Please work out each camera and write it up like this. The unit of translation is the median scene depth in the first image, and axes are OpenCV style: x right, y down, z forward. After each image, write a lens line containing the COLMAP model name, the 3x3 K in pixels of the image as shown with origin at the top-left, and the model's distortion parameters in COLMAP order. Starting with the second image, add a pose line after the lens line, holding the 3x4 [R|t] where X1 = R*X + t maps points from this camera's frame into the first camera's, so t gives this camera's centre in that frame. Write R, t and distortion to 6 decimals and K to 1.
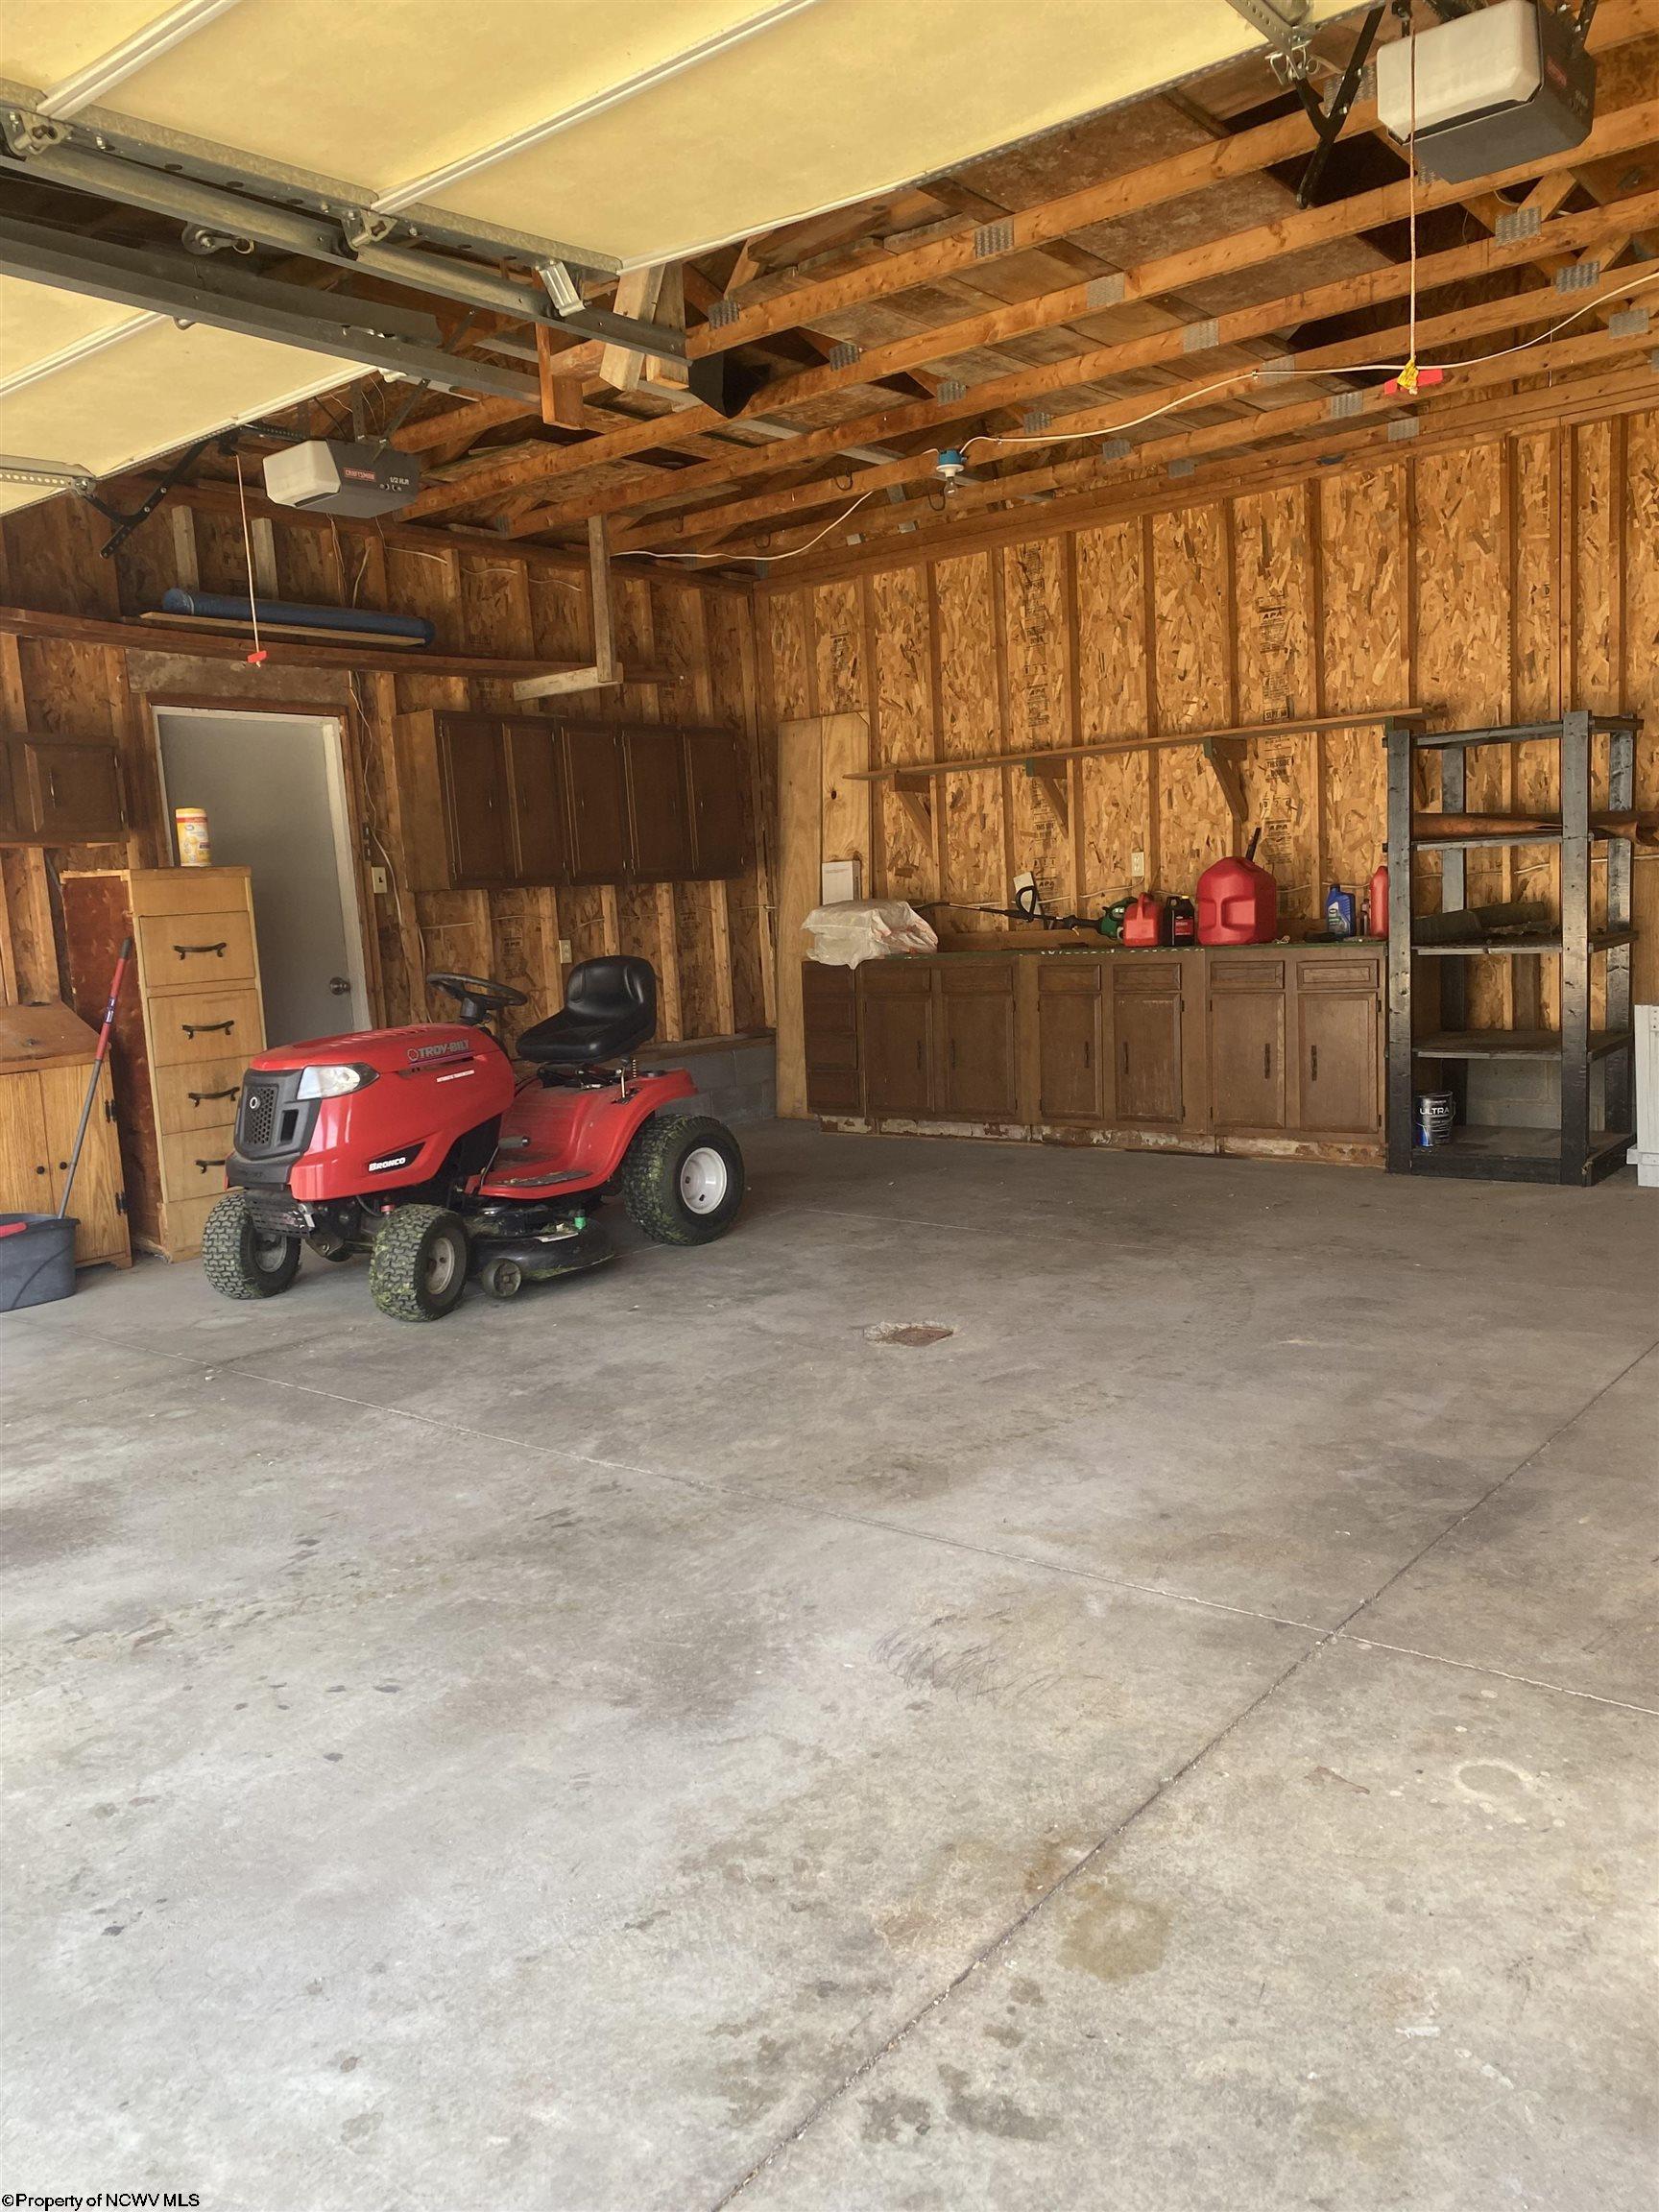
lens RADIAL K [[1678.8, 0, 835.4], [0, 1678.8, 1132.3], [0, 0, 1]] dist [0.054764, -0.057463]
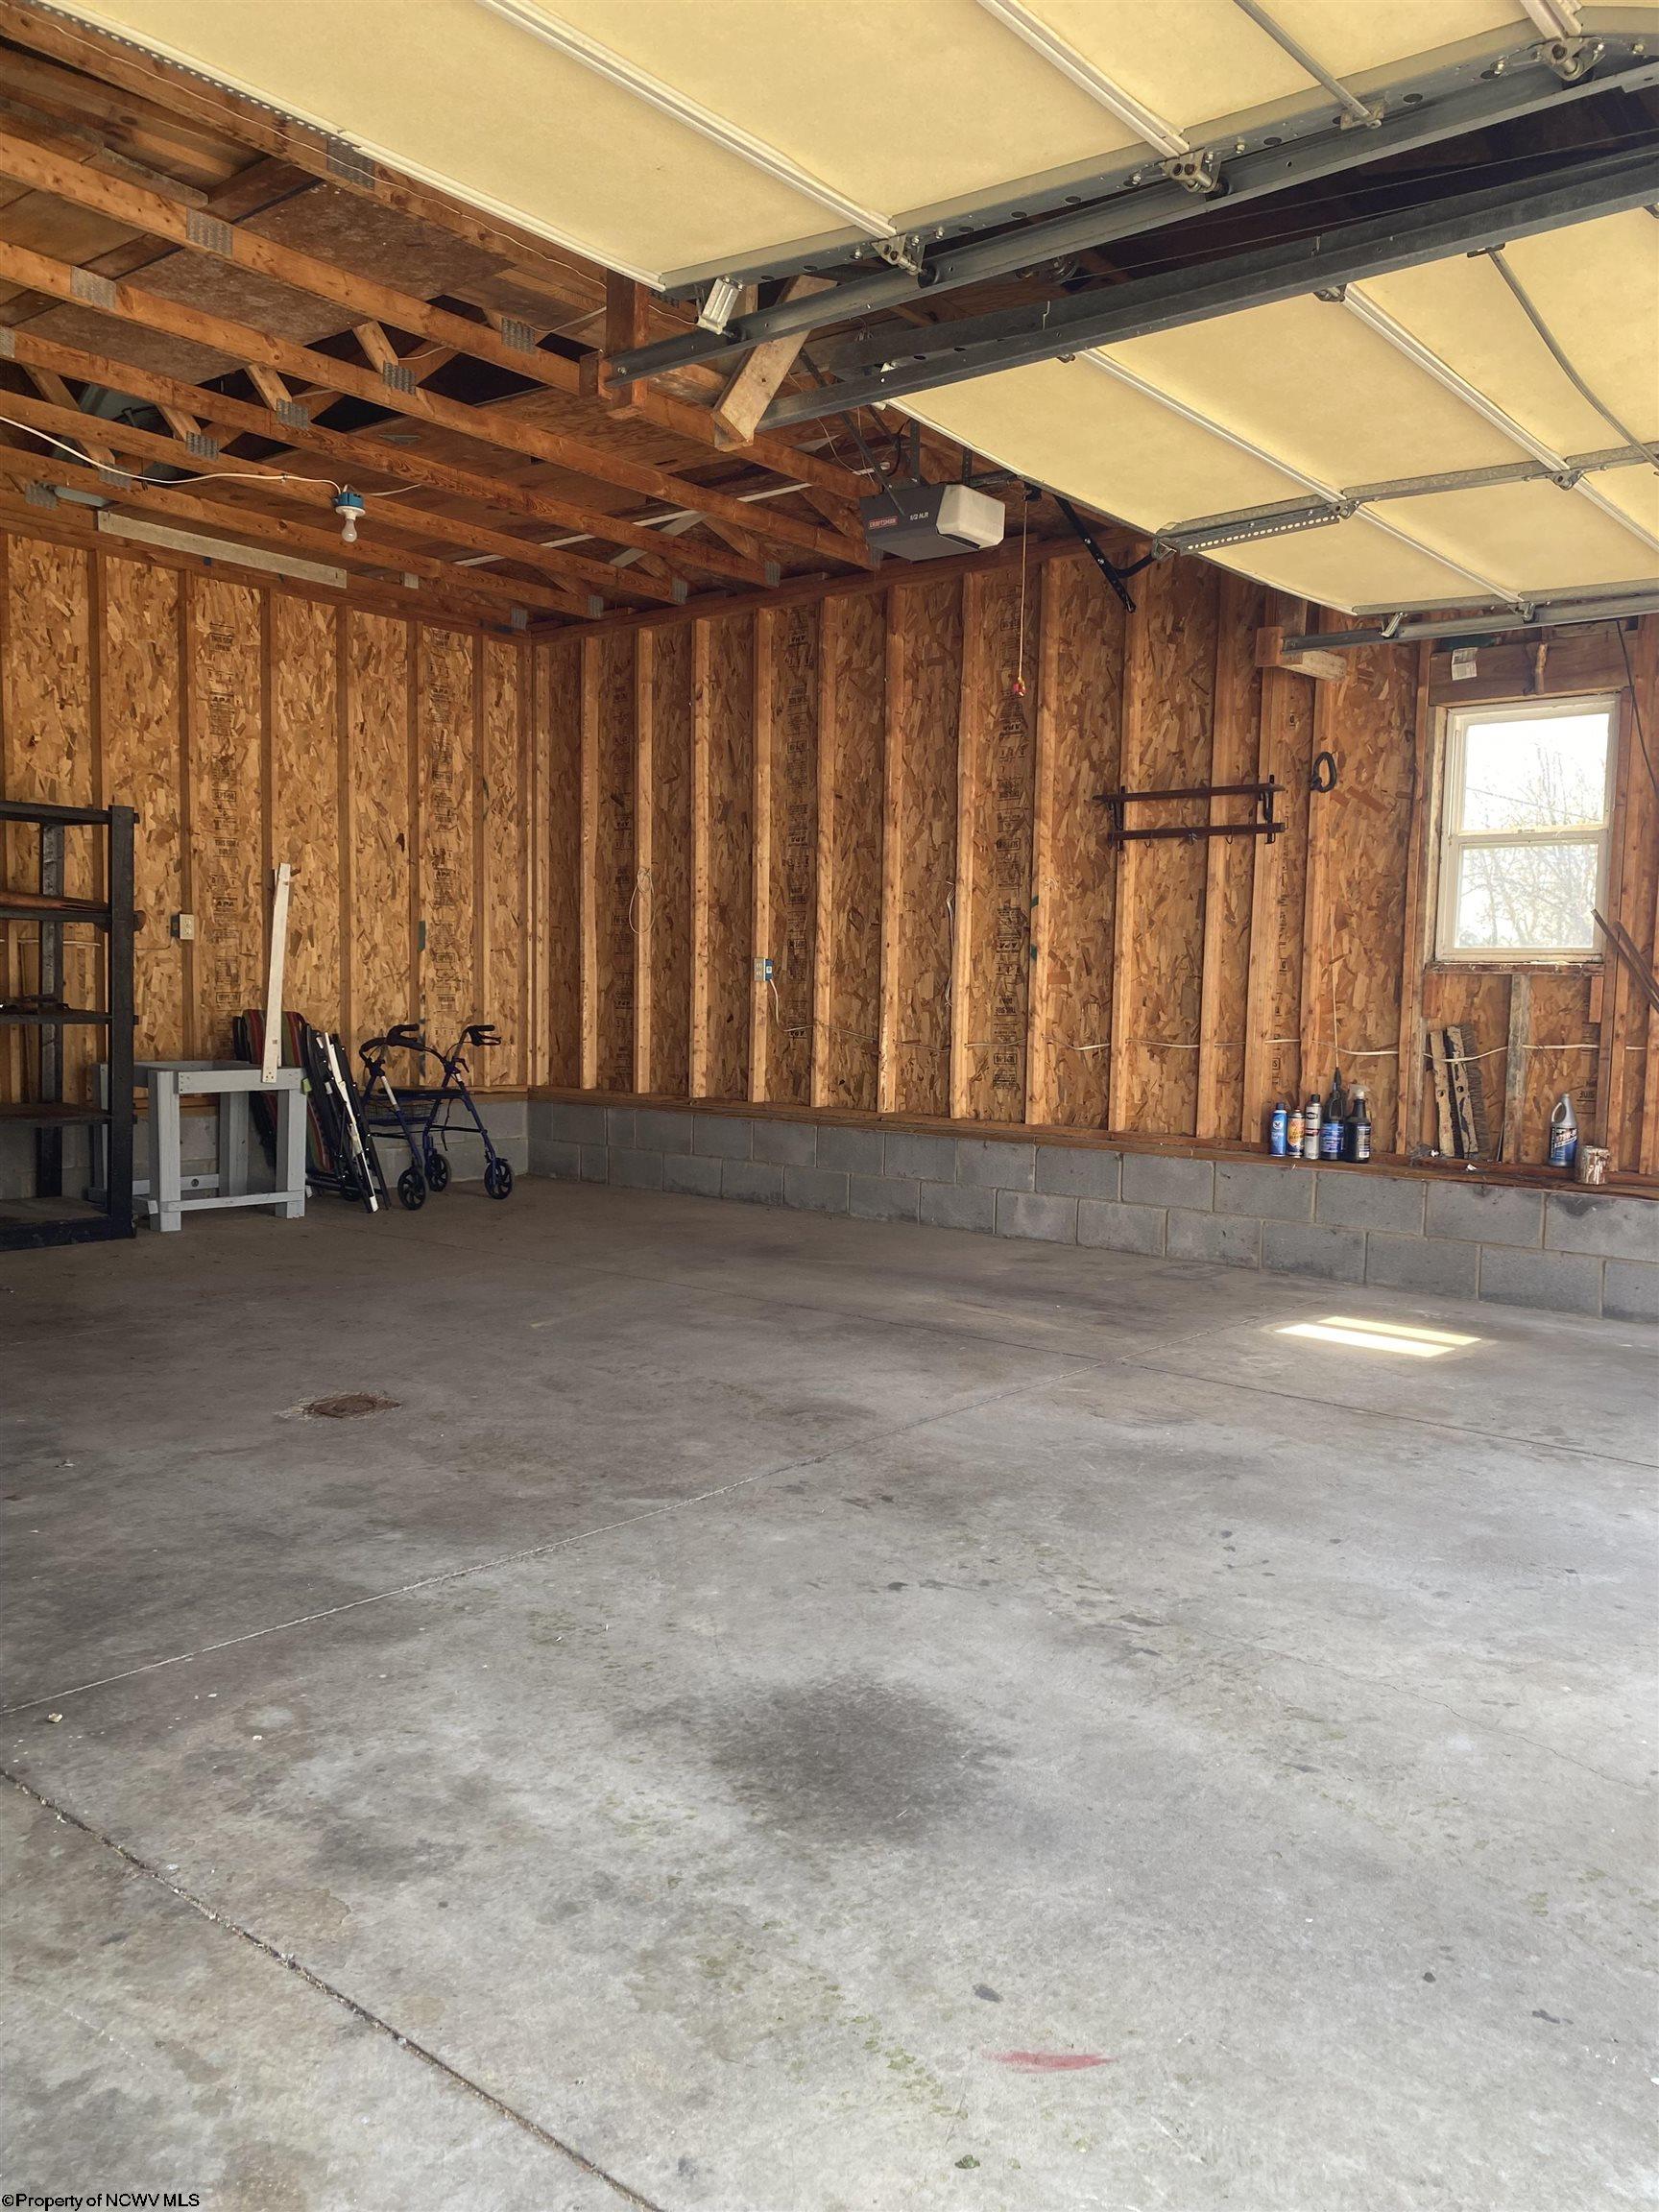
lens RADIAL K [[1678.8, 0, 869.6], [0, 1678.8, 1112.4], [0, 0, 1]] dist [0.054764, -0.057463]
pose [[-0.006482, -0.020252, 0.999774, -0.972267], [0.114067, 0.993254, 0.020860, -0.025911], [-0.993452, 0.114177, -0.004128, 0.791394]]
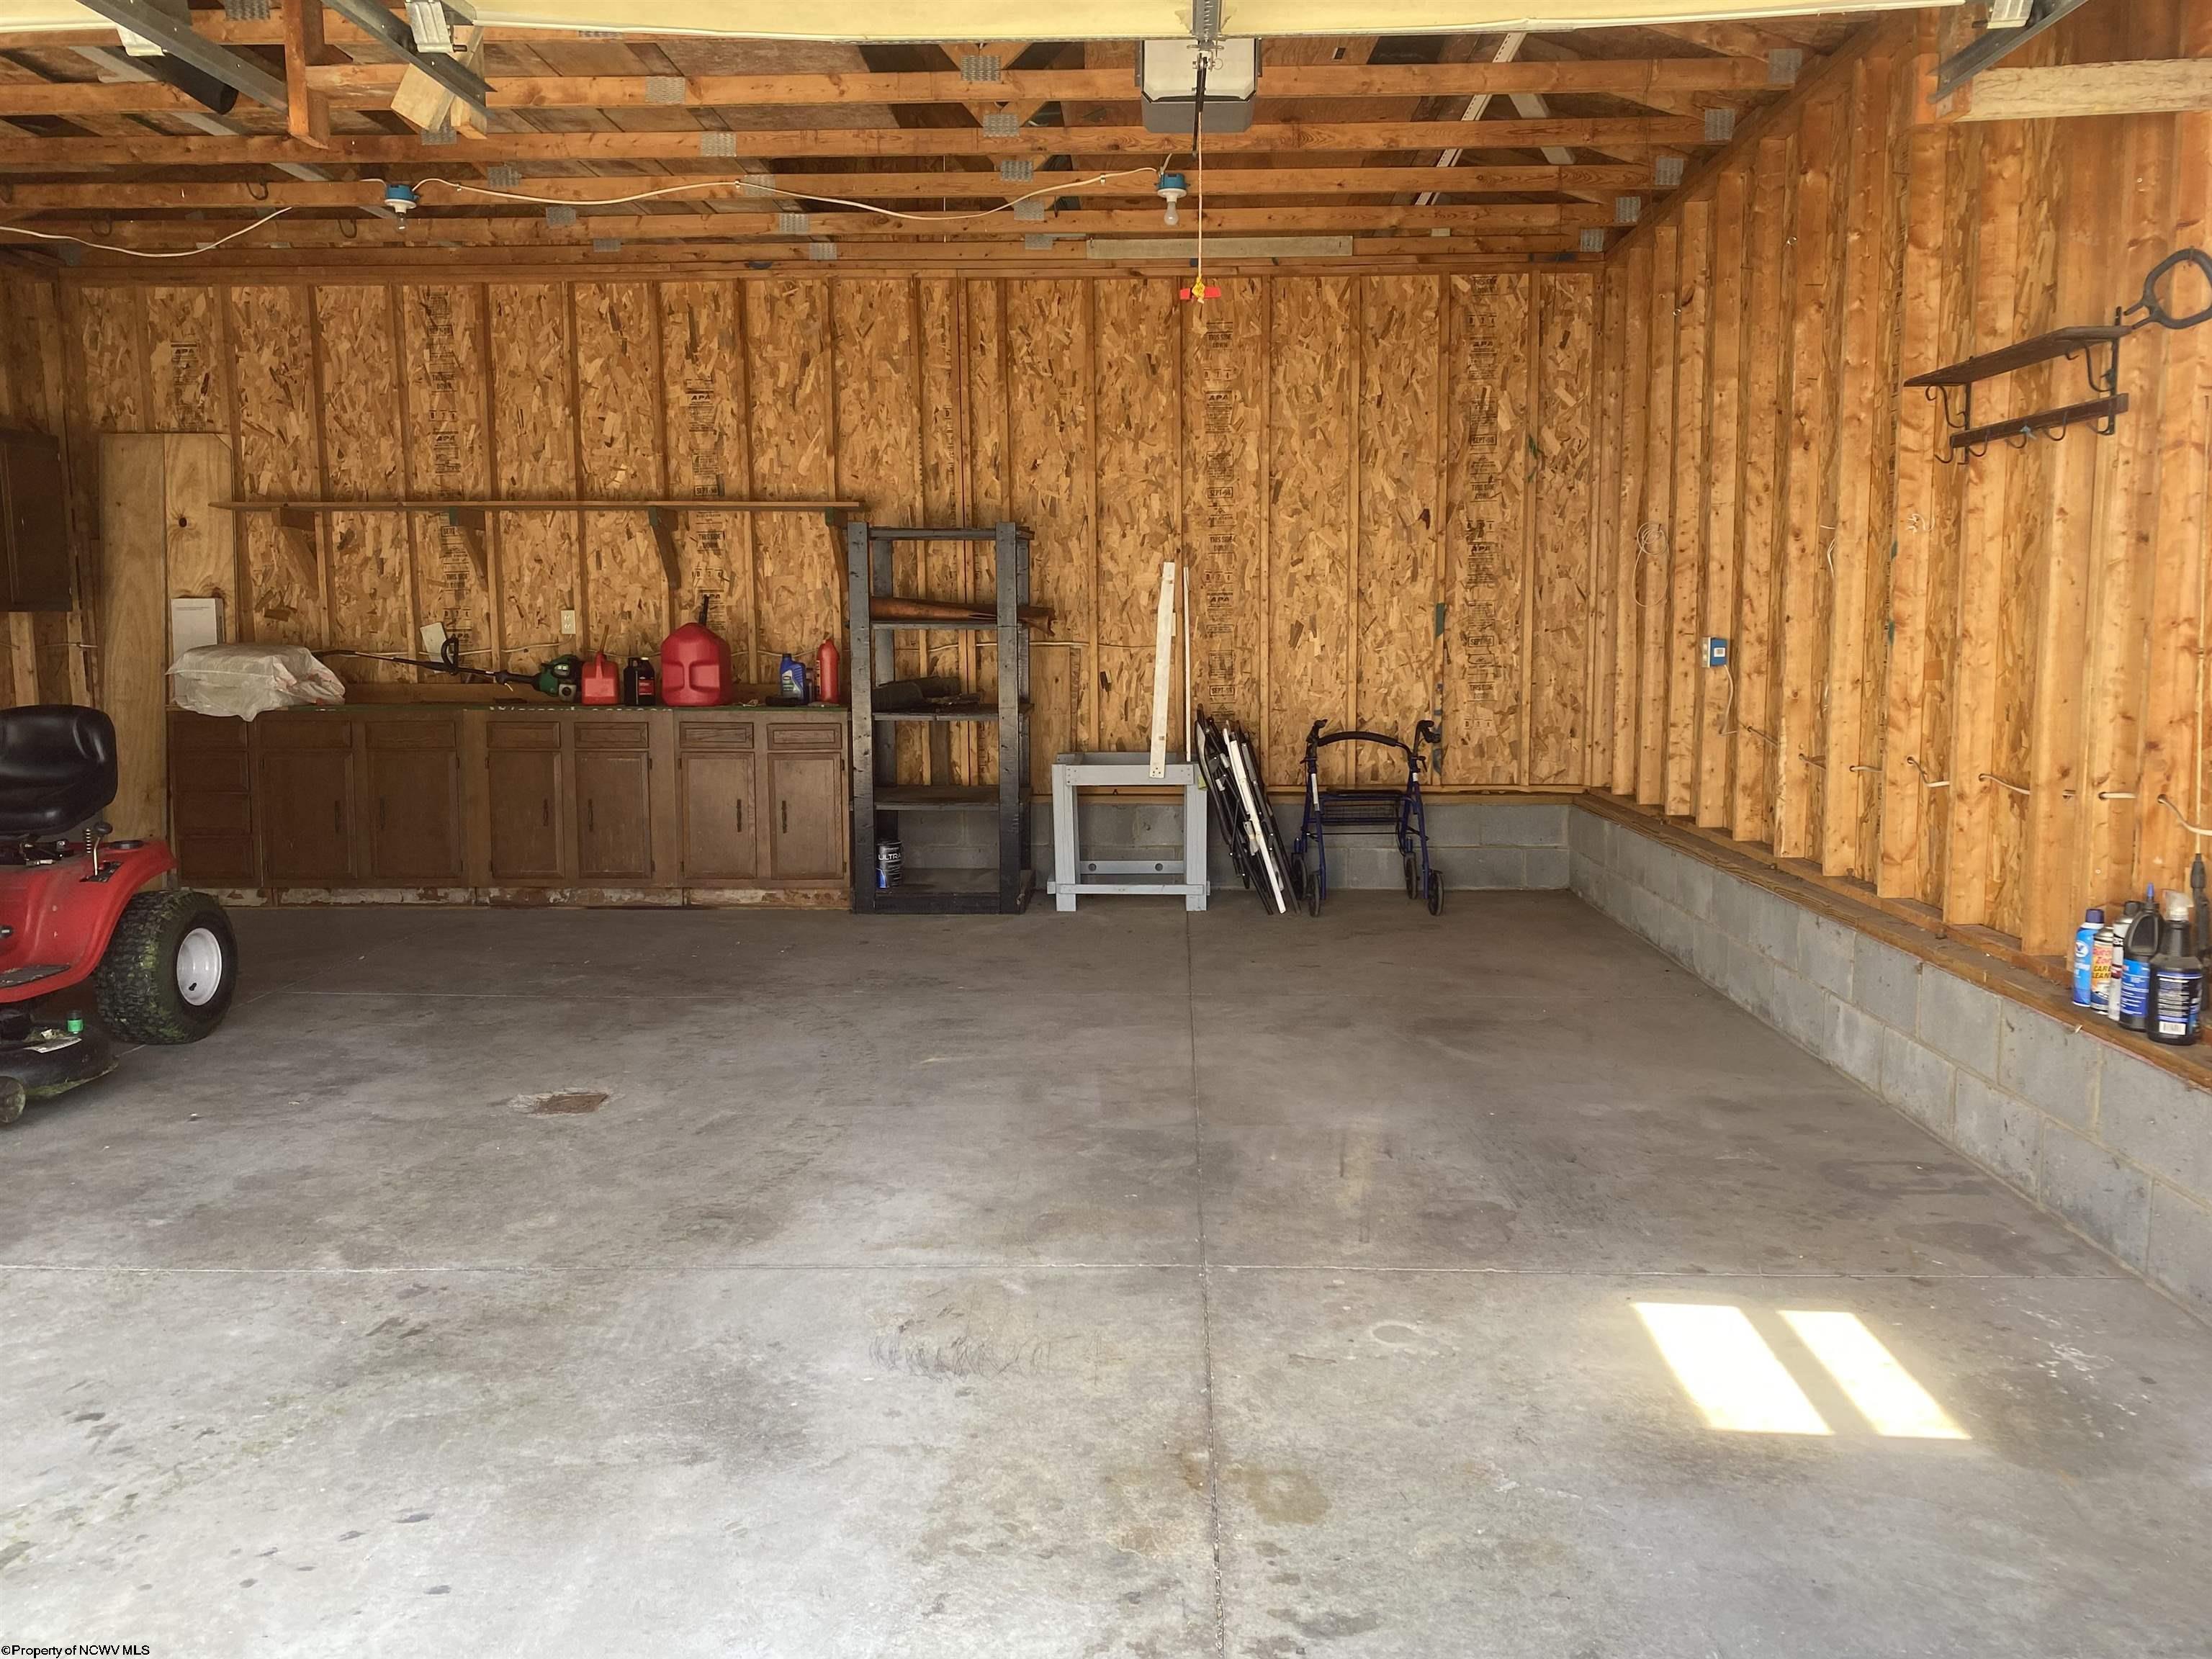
lens RADIAL K [[1678.8, 0, 1118.9], [0, 1678.8, 819.5], [0, 0, 1]] dist [0.054764, -0.057463]
pose [[0.796752, -0.021570, 0.603921, -0.325573], [0.045020, 0.998704, -0.023725, -0.006521], [-0.602627, 0.046092, 0.796691, 0.013432]]
